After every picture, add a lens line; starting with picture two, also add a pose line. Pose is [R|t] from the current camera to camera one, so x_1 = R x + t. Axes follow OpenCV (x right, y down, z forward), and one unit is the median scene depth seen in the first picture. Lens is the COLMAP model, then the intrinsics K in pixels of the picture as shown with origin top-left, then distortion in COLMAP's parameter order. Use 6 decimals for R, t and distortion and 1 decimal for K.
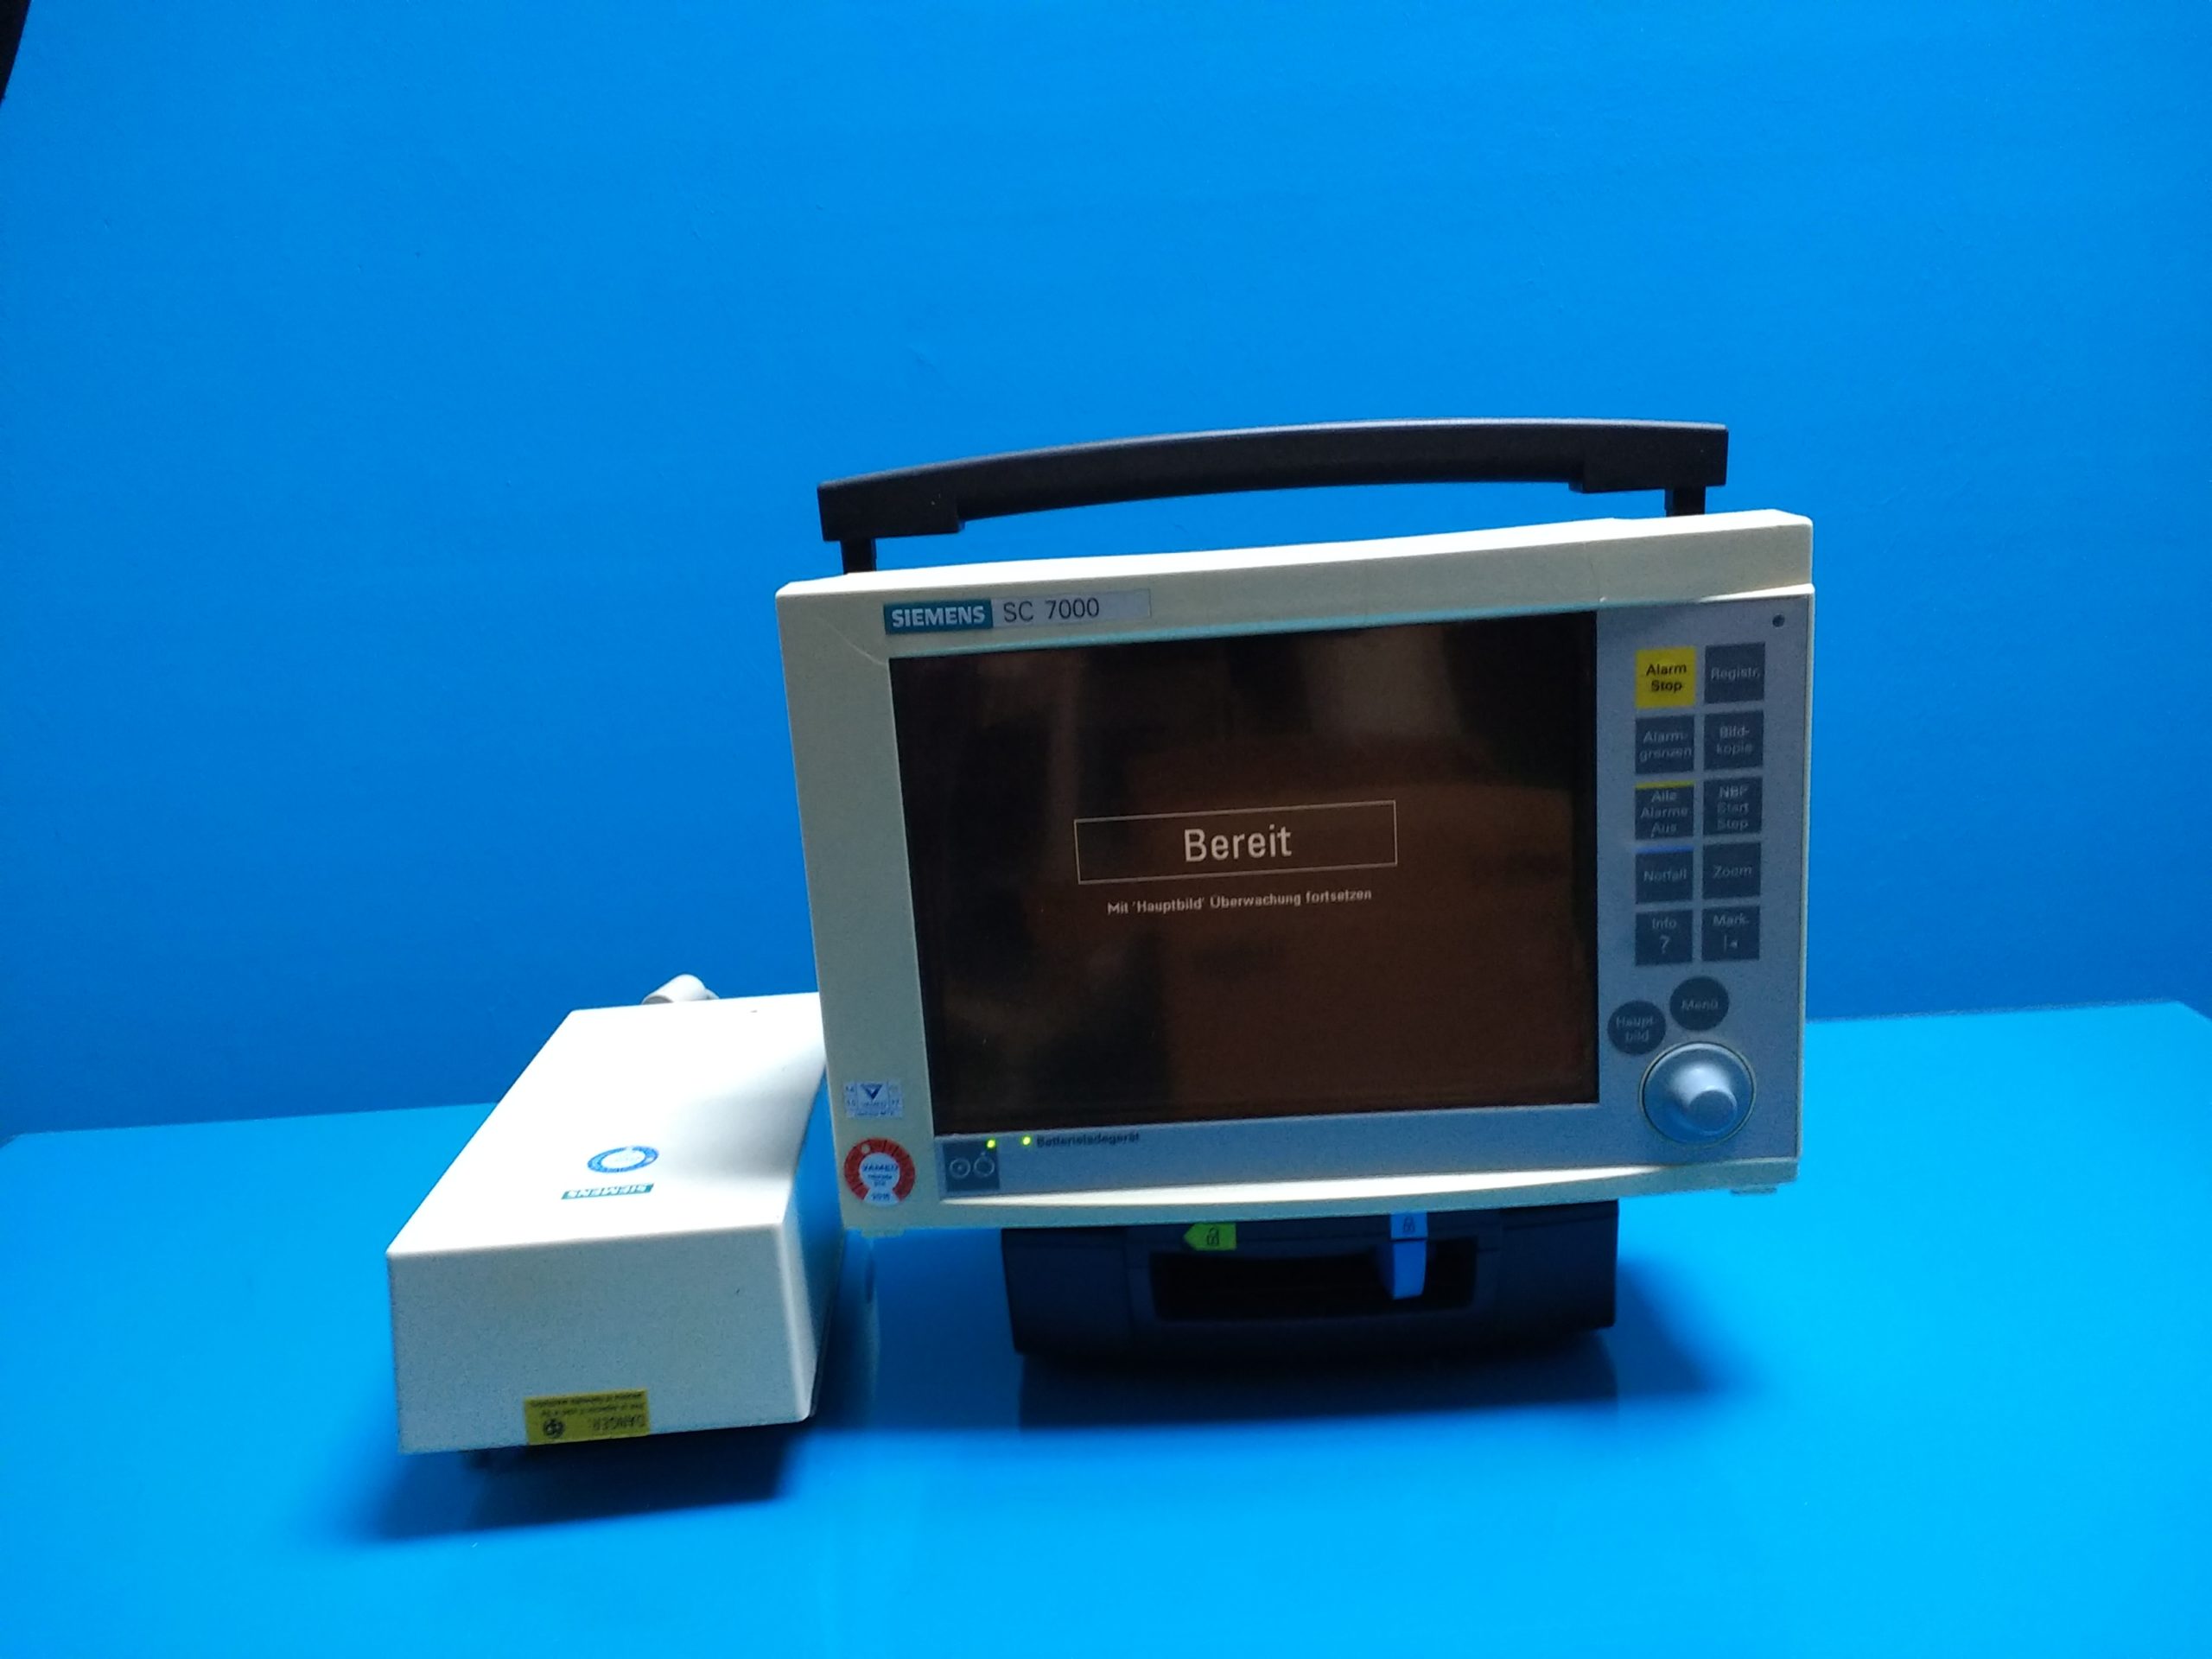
lens RADIAL K [[1942.7, 0, 1099.6], [0, 1942.7, 872.7], [0, 0, 1]] dist [0.154845, -0.354692]
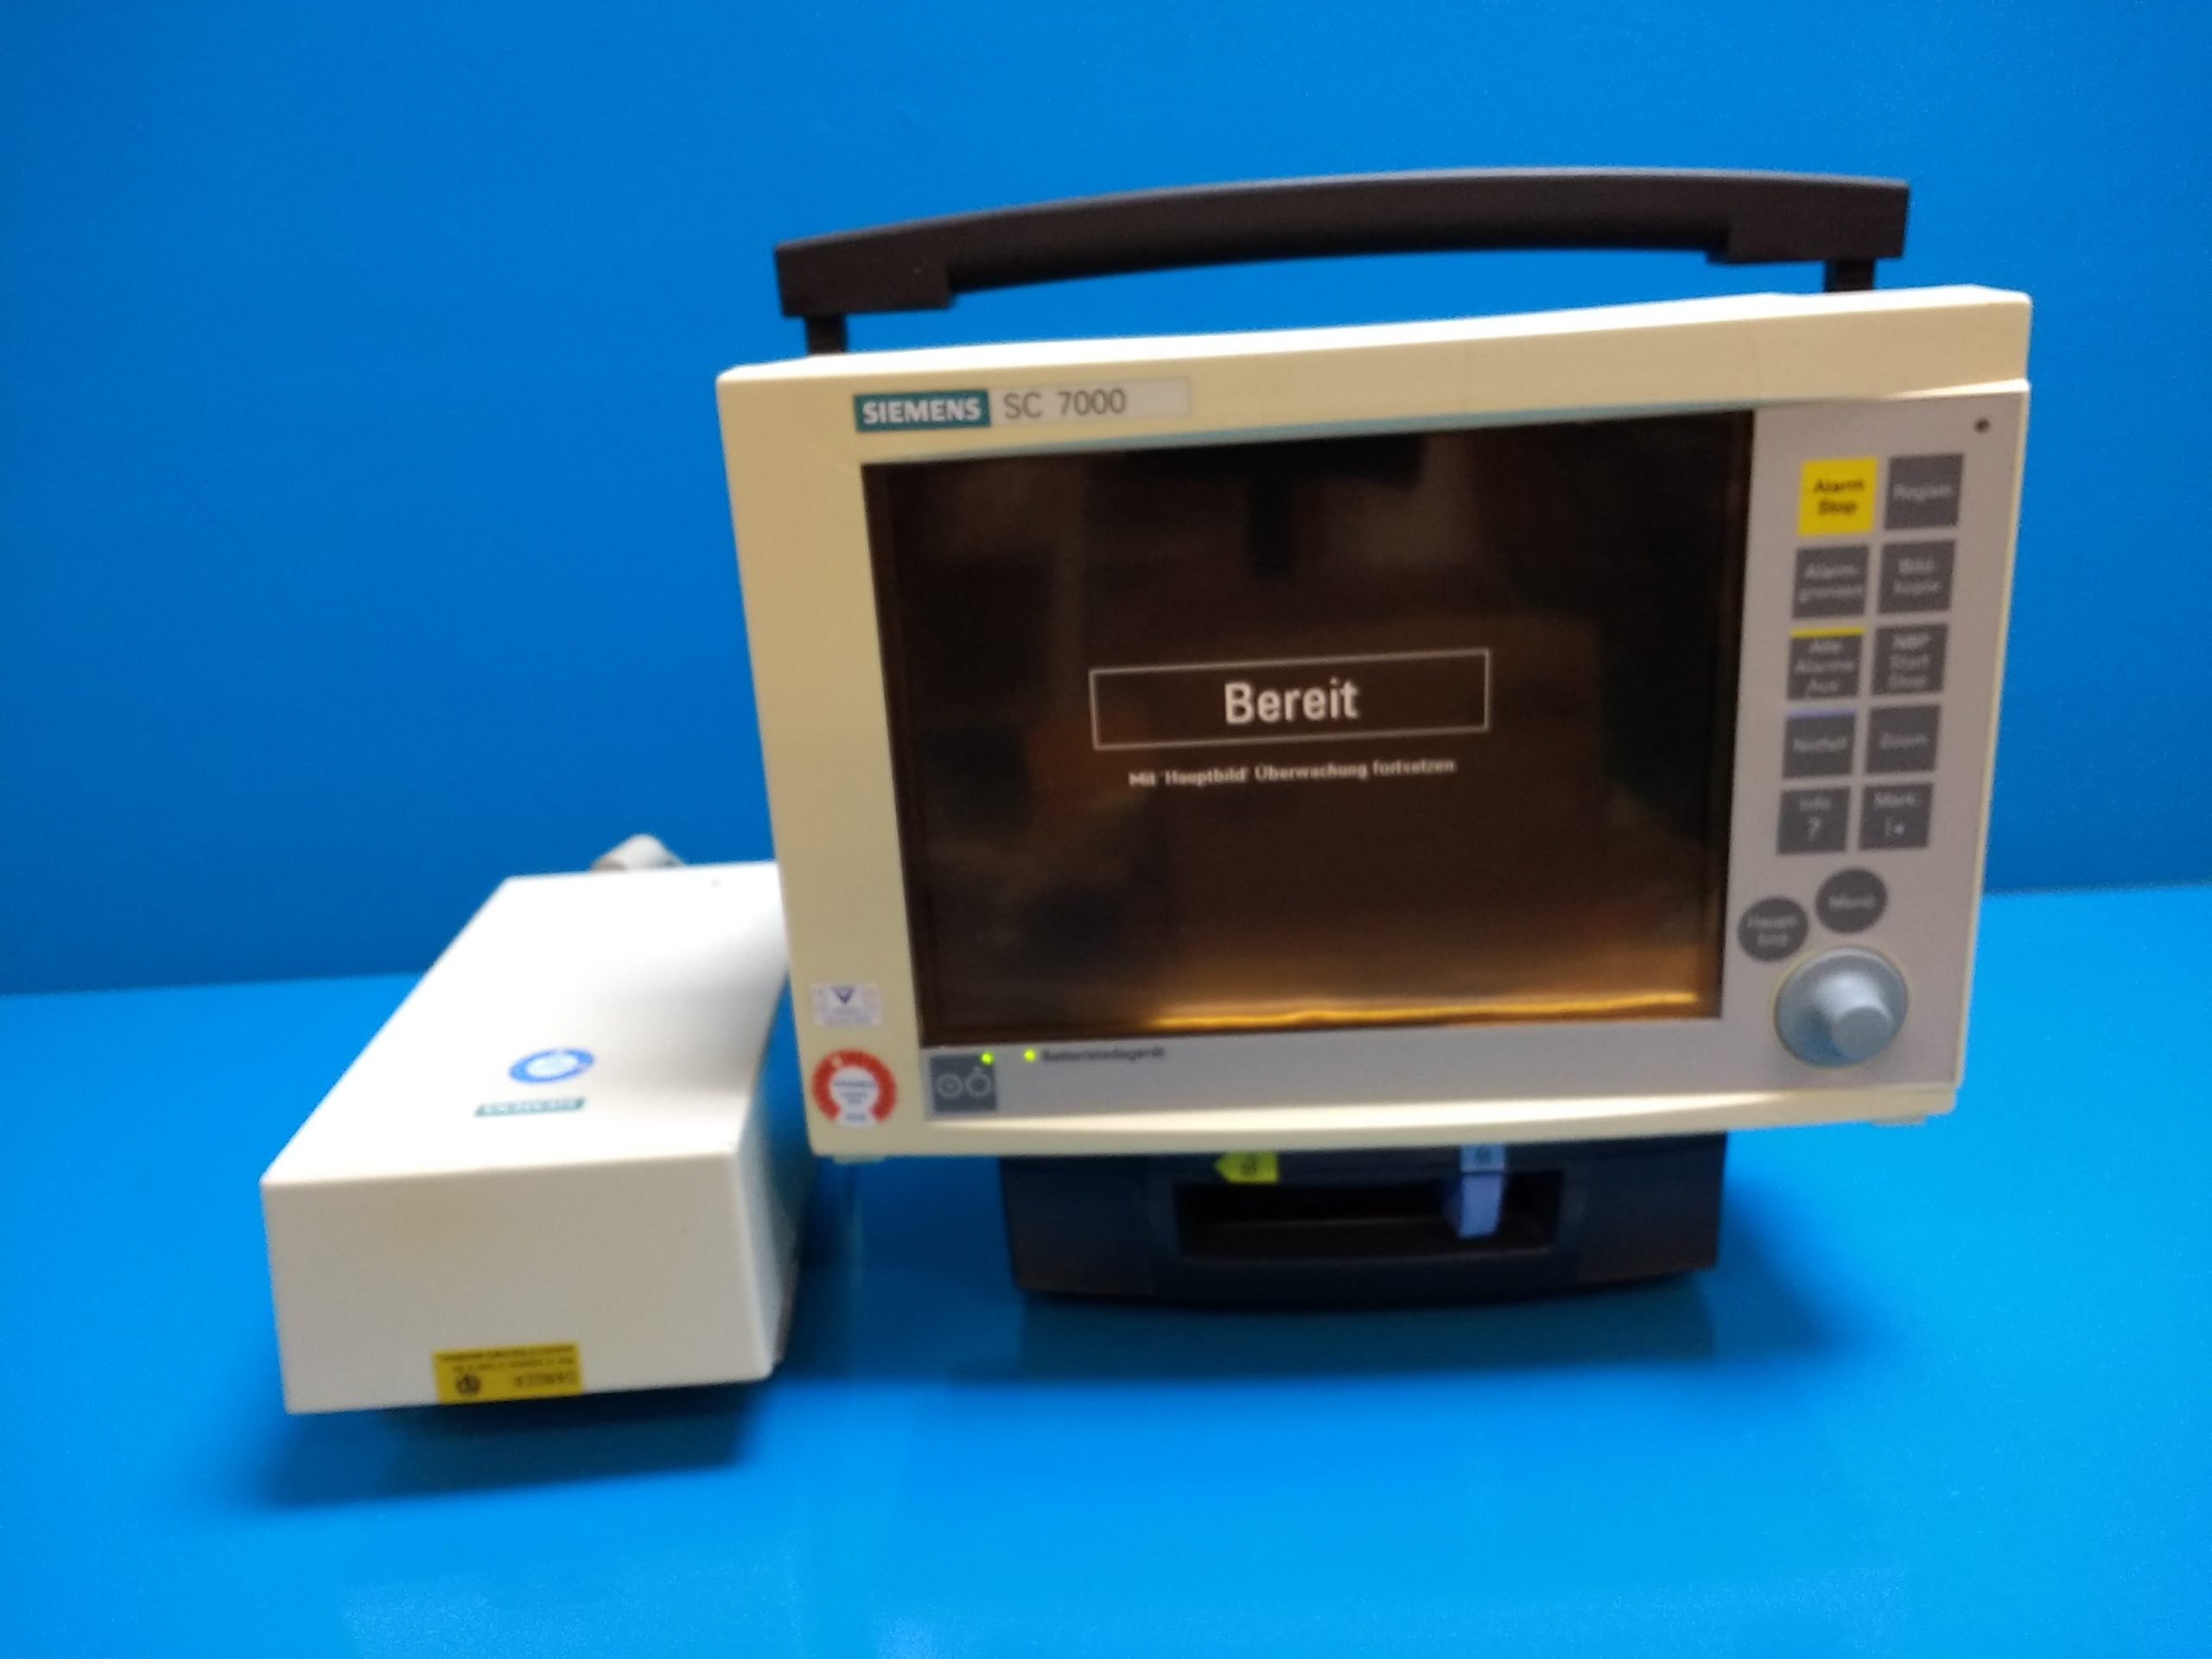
lens RADIAL K [[1942.7, 0, 1099.6], [0, 1942.7, 872.7], [0, 0, 1]] dist [0.154845, -0.354692]
pose [[0.999958, 0.009142, -0.000156, -0.008138], [-0.009094, 0.996257, 0.085962, -0.012681], [0.000941, -0.085957, 0.996298, 0.178502]]
